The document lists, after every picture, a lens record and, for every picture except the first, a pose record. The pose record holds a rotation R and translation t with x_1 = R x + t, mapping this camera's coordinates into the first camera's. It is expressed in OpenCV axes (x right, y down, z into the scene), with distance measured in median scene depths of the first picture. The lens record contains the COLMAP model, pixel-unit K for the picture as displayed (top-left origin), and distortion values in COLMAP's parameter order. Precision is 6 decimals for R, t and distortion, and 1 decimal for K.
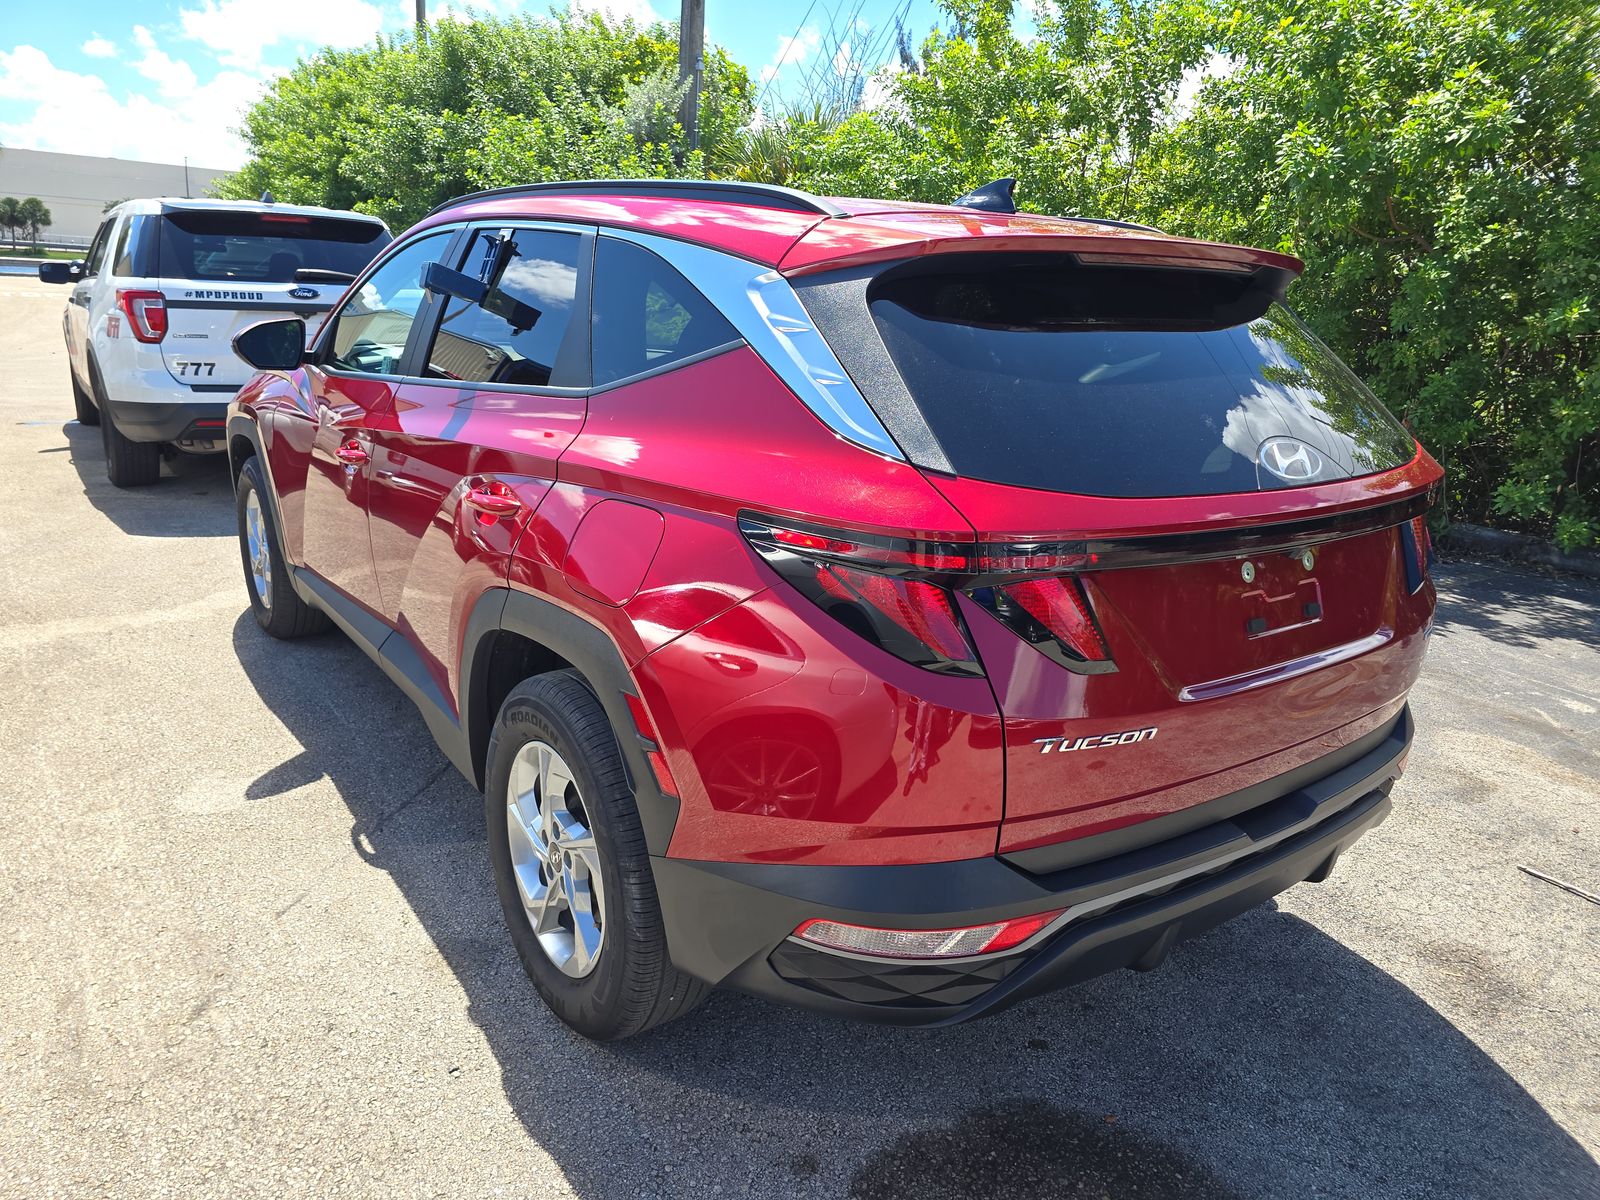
lens RADIAL K [[1073.1, 0, 800.0], [0, 1073.1, 600.0], [0, 0, 1]] dist [0.005713, -0.000300]
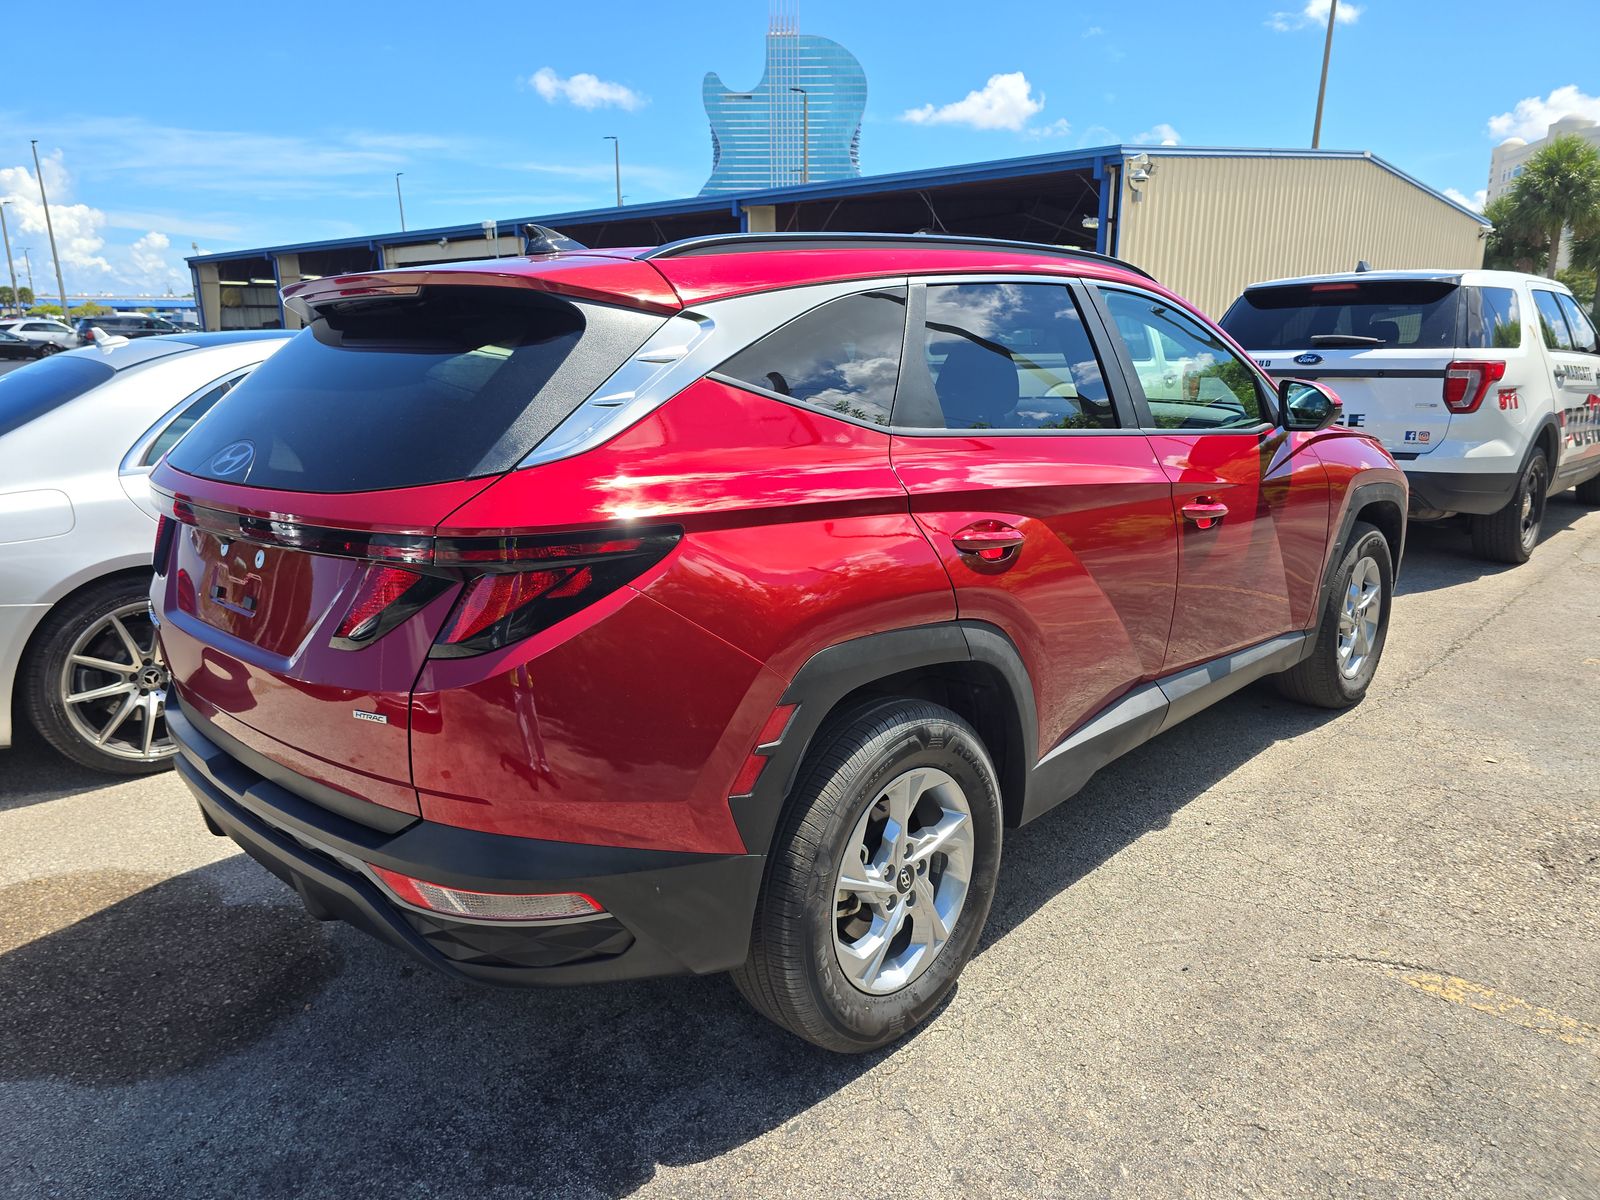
lens RADIAL K [[1073.1, 0, 800.0], [0, 1073.1, 600.0], [0, 0, 1]] dist [0.005713, -0.000300]
pose [[0.162018, 0.175468, -0.971062, 0.169178], [-0.245248, 0.960347, 0.132613, -0.028922], [0.955826, 0.216665, 0.198627, 0.135064]]
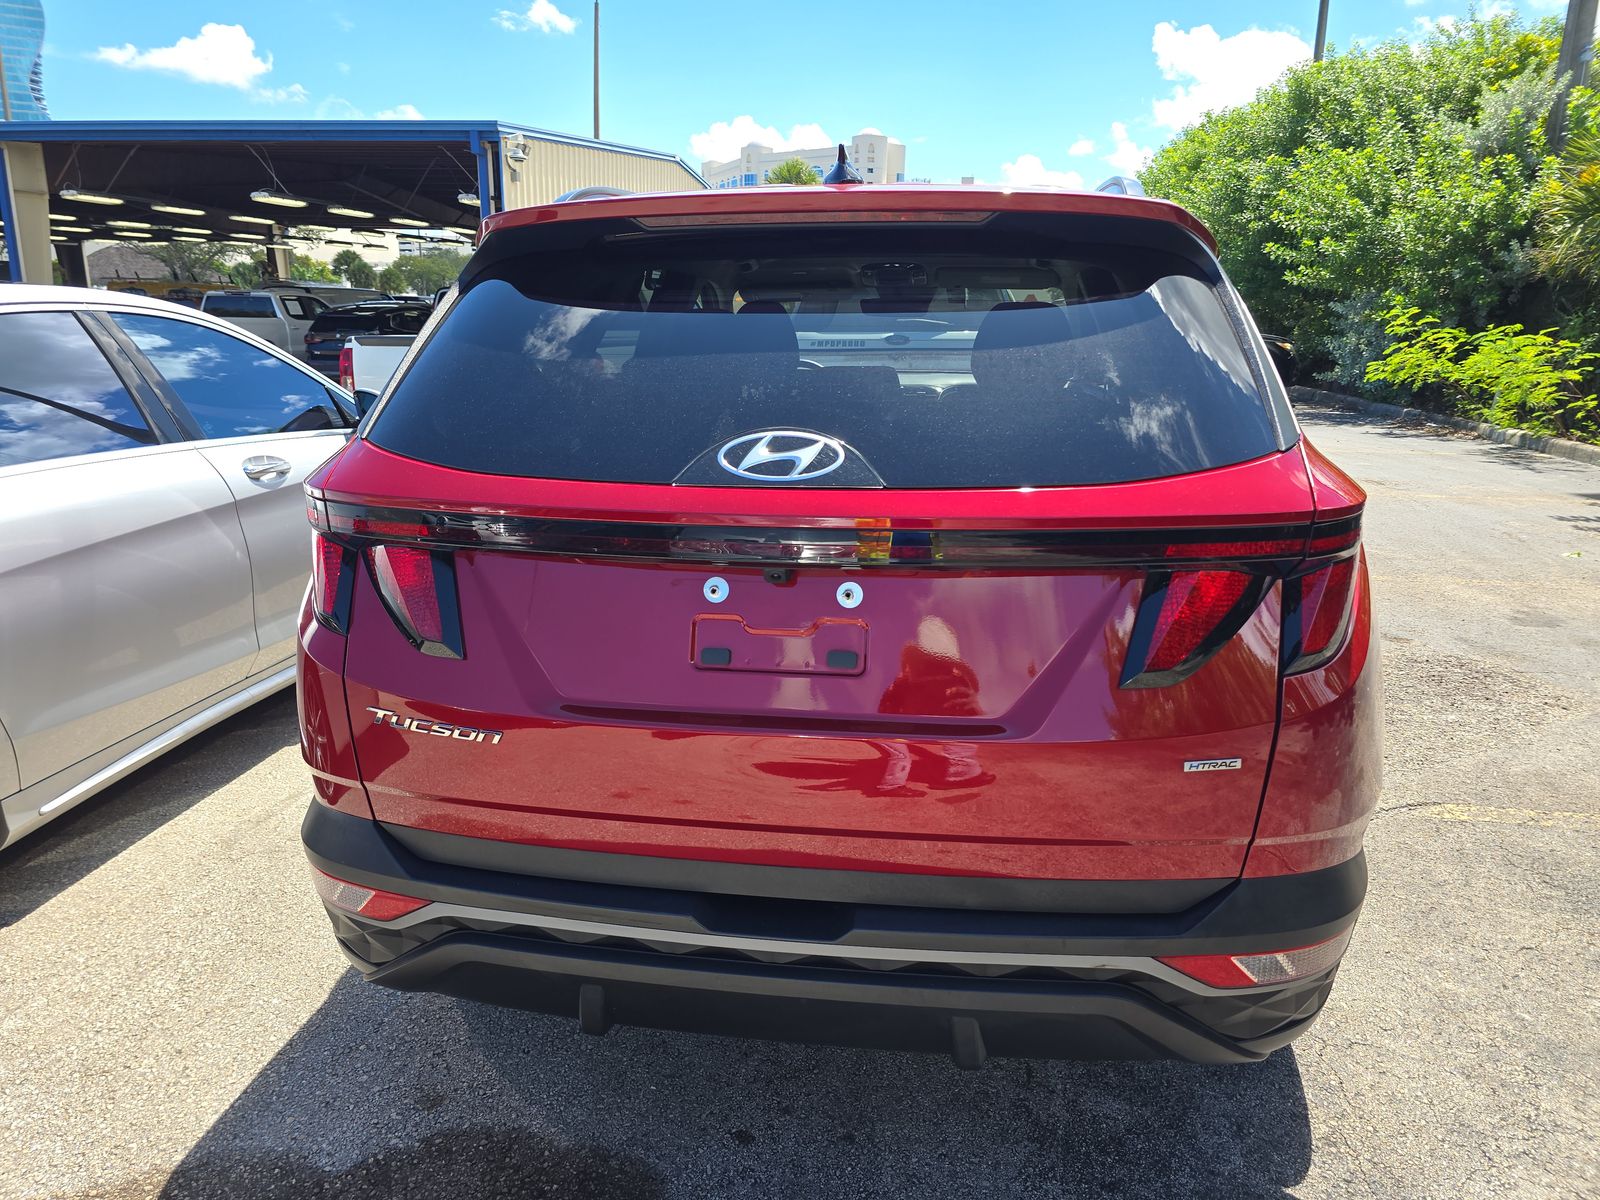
lens RADIAL K [[1086.9, 0, 800.0], [0, 1086.9, 600.0], [0, 0, 1]] dist [0.008568, -0.022975]
pose [[0.713489, 0.124961, -0.689433, 0.100815], [-0.161054, 0.986870, 0.012198, -0.003907], [0.681905, 0.102333, 0.724247, 0.044174]]
